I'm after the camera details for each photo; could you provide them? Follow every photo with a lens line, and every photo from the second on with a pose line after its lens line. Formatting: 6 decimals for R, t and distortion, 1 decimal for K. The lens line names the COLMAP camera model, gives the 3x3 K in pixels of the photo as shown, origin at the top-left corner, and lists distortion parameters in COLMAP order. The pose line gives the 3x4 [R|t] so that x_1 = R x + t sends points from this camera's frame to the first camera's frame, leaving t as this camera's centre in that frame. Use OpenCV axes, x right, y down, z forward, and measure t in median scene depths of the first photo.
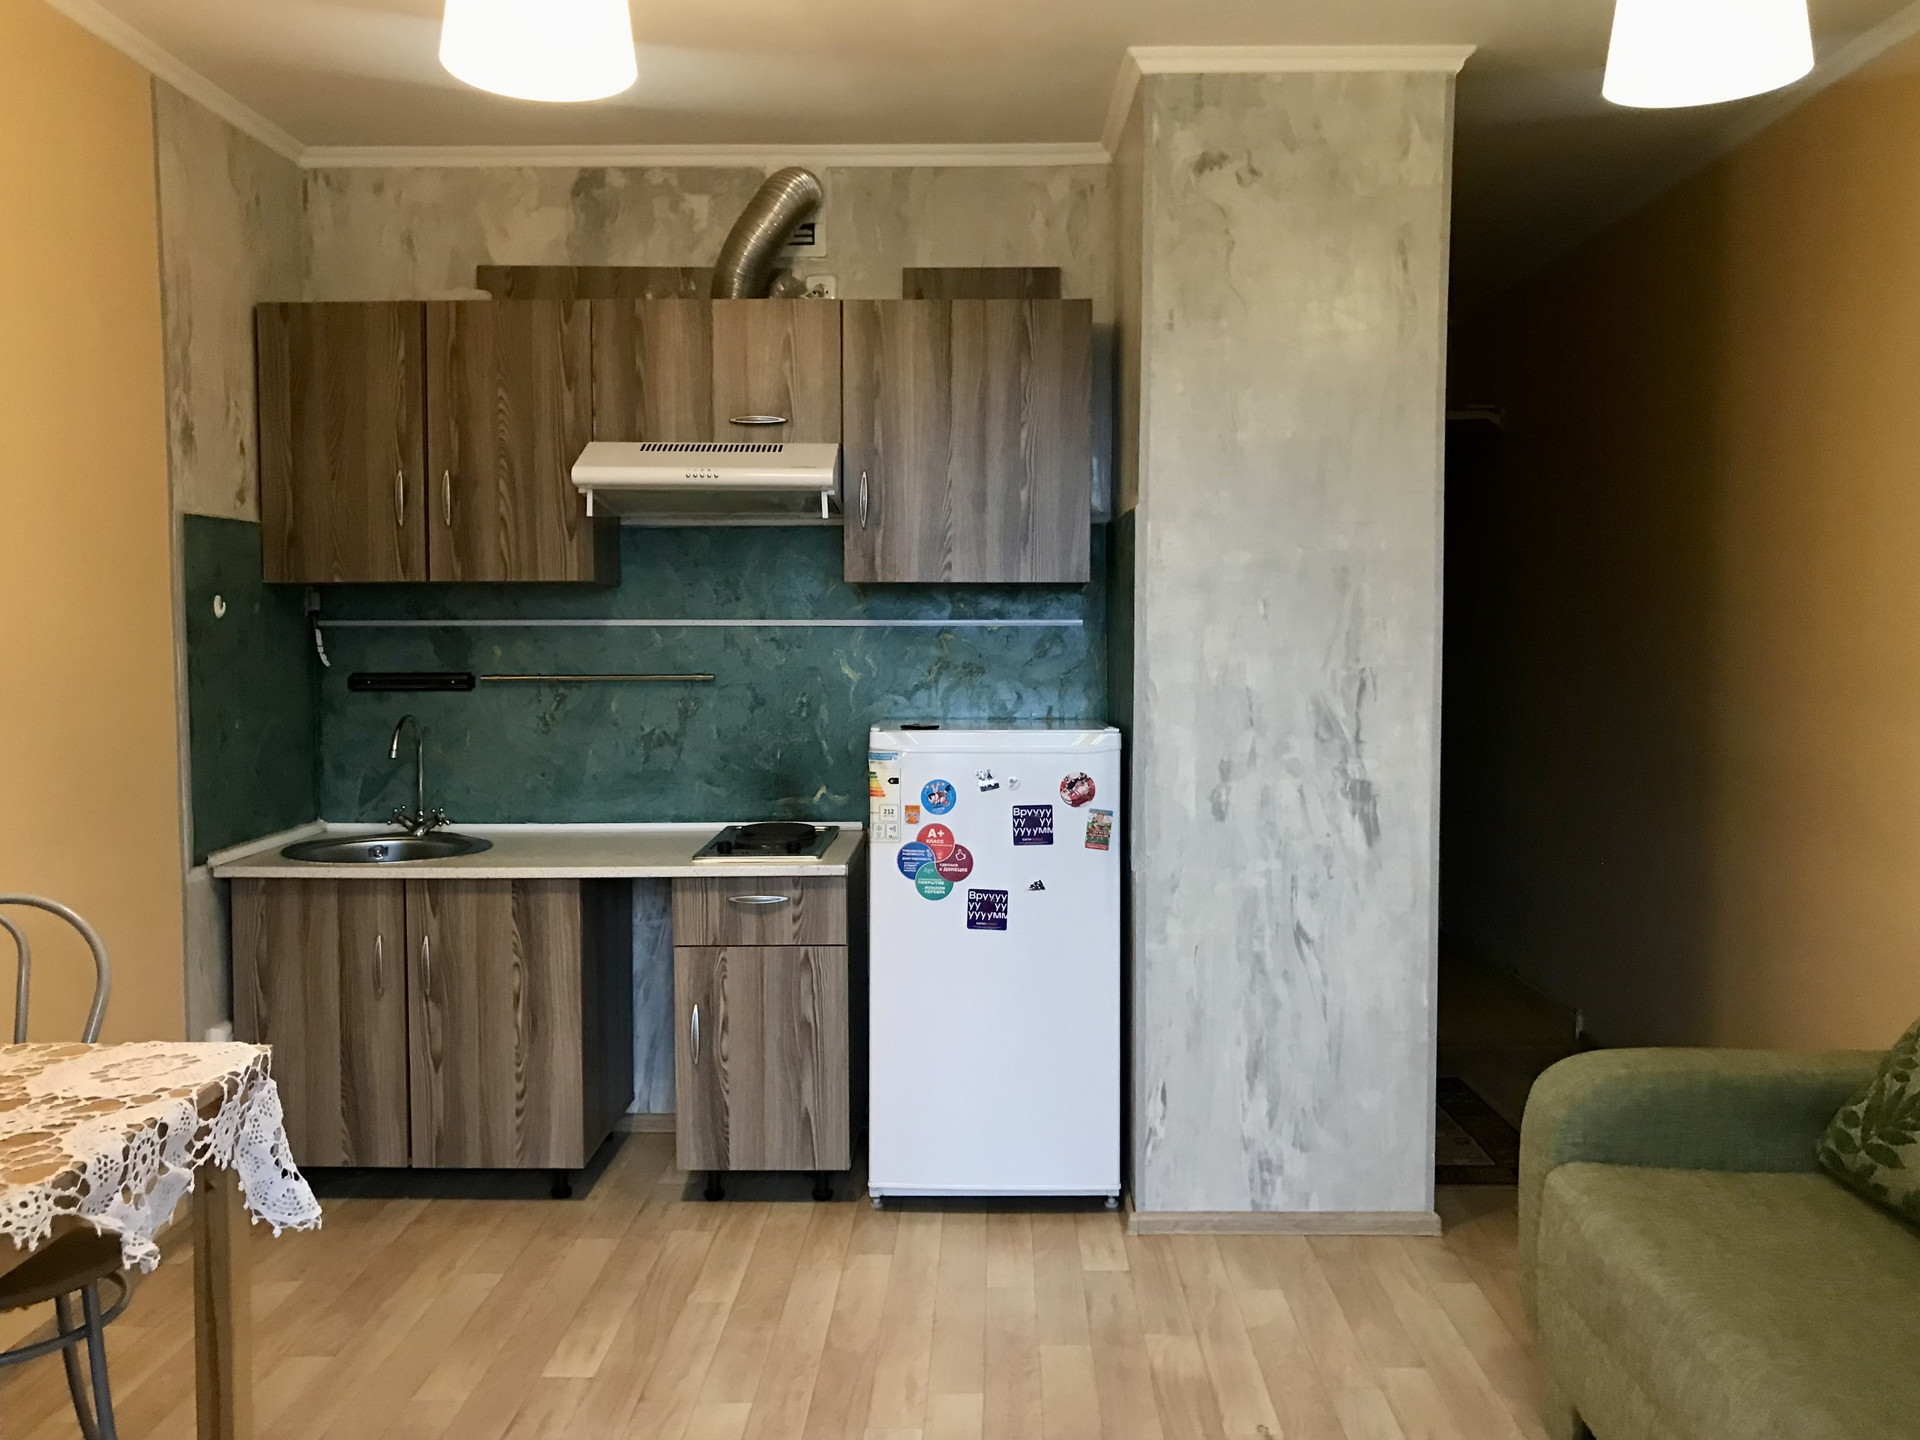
lens RADIAL K [[1541.3, 0, 977.3], [0, 1541.3, 708.3], [0, 0, 1]] dist [0.009501, -0.026110]
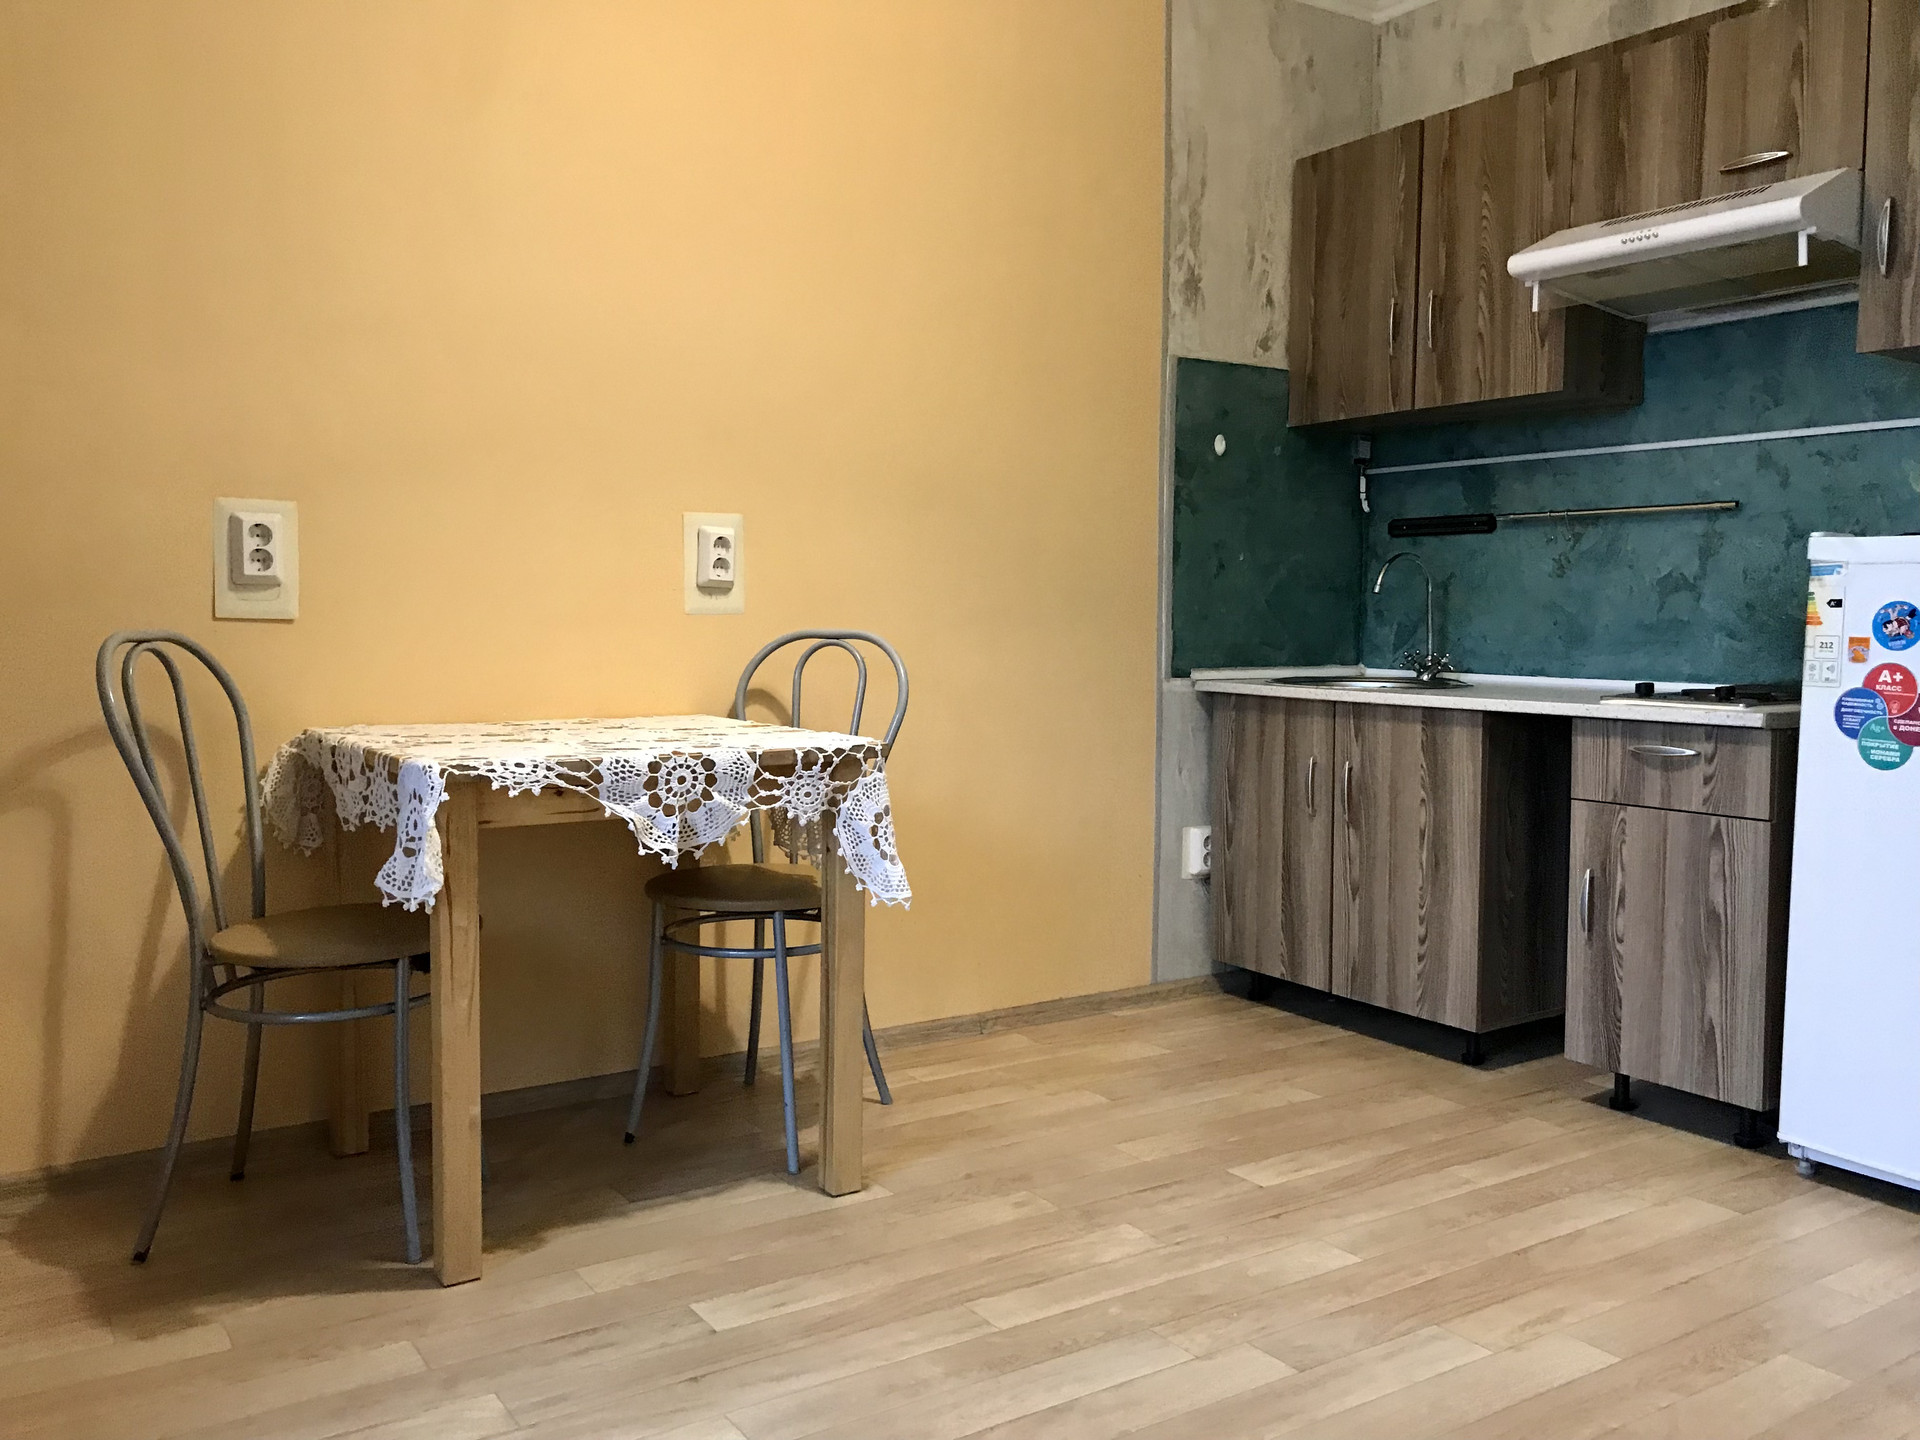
lens RADIAL K [[1541.3, 0, 974.8], [0, 1541.3, 706.1], [0, 0, 1]] dist [0.009501, -0.026110]
pose [[0.585595, 0.058461, -0.808493, 0.298268], [-0.046595, 0.998174, 0.038427, 0.084991], [0.809264, 0.015169, 0.587250, 0.224297]]
